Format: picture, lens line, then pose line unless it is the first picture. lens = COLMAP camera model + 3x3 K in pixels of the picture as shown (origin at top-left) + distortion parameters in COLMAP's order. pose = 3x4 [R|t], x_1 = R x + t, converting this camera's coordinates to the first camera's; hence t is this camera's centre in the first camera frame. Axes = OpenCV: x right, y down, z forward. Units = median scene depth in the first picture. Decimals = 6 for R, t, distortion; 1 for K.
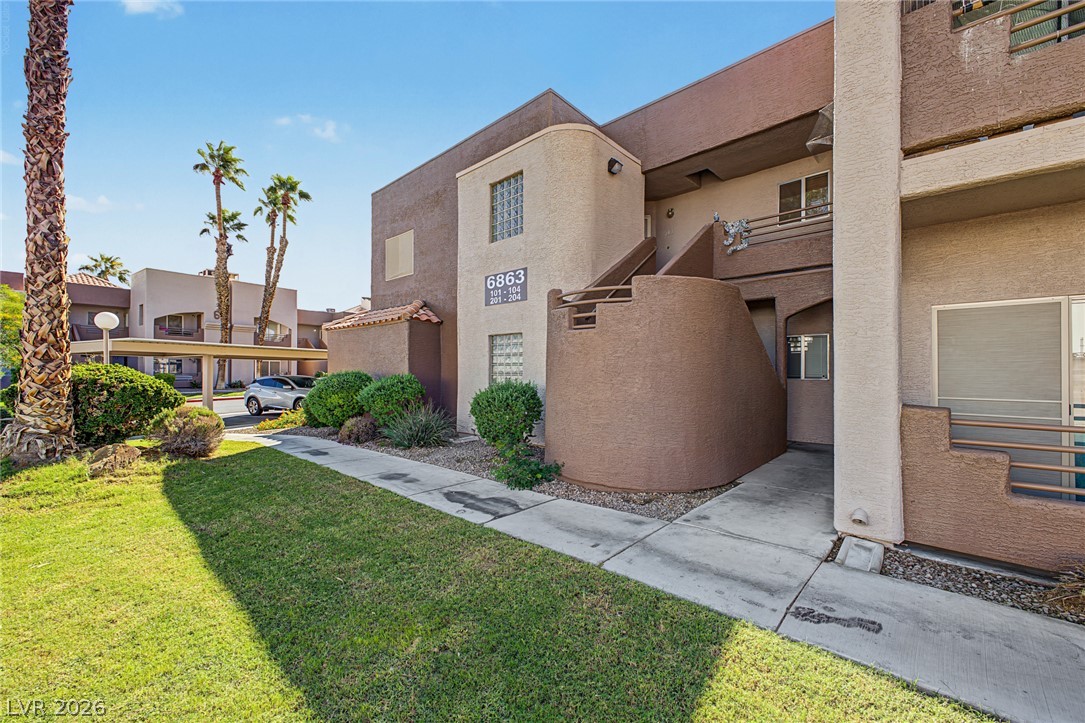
lens RADIAL K [[429.3, 0, 548.1], [0, 429.3, 376.0], [0, 0, 1]] dist [0.018957, -0.004513]
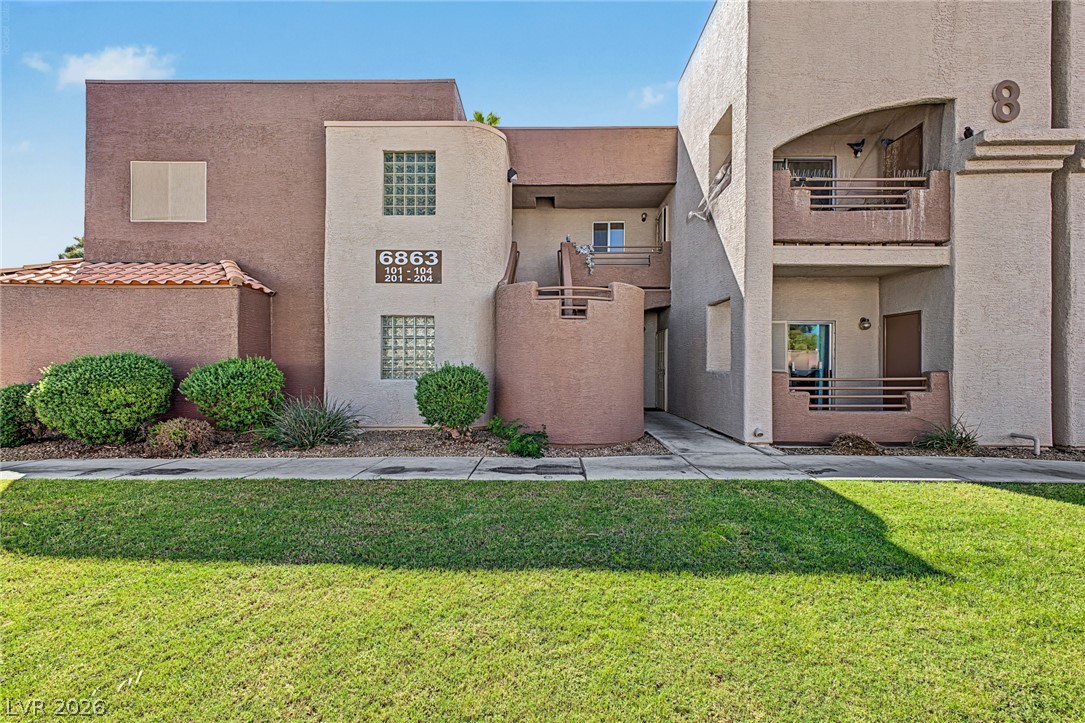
lens RADIAL K [[429.3, 0, 536.5], [0, 429.3, 363.7], [0, 0, 1]] dist [0.018957, -0.004513]
pose [[0.751626, 0.003000, 0.659582, -0.513886], [0.004820, 0.999938, -0.010042, 0.018872], [-0.659572, 0.010727, 0.751565, 0.103933]]
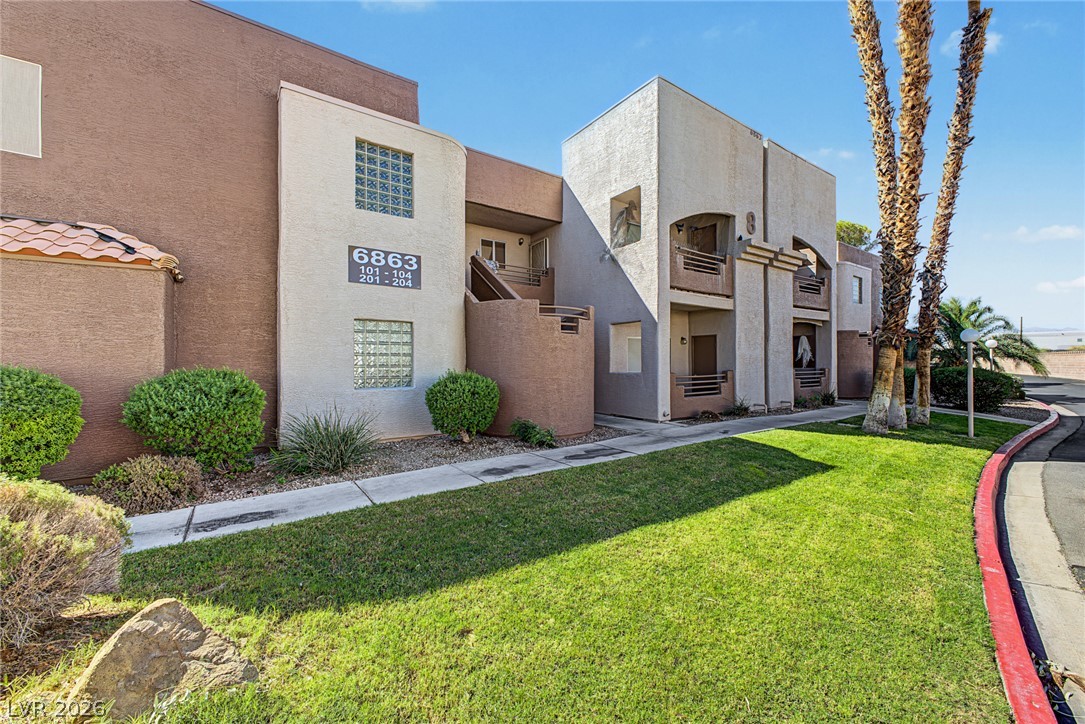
lens RADIAL K [[429.3, 0, 541.7], [0, 429.3, 361.4], [0, 0, 1]] dist [0.018957, -0.004513]
pose [[0.221724, 0.005972, 0.975091, -0.897707], [0.019055, 0.999764, -0.010456, 0.002230], [-0.974923, 0.020898, 0.221558, 0.493548]]
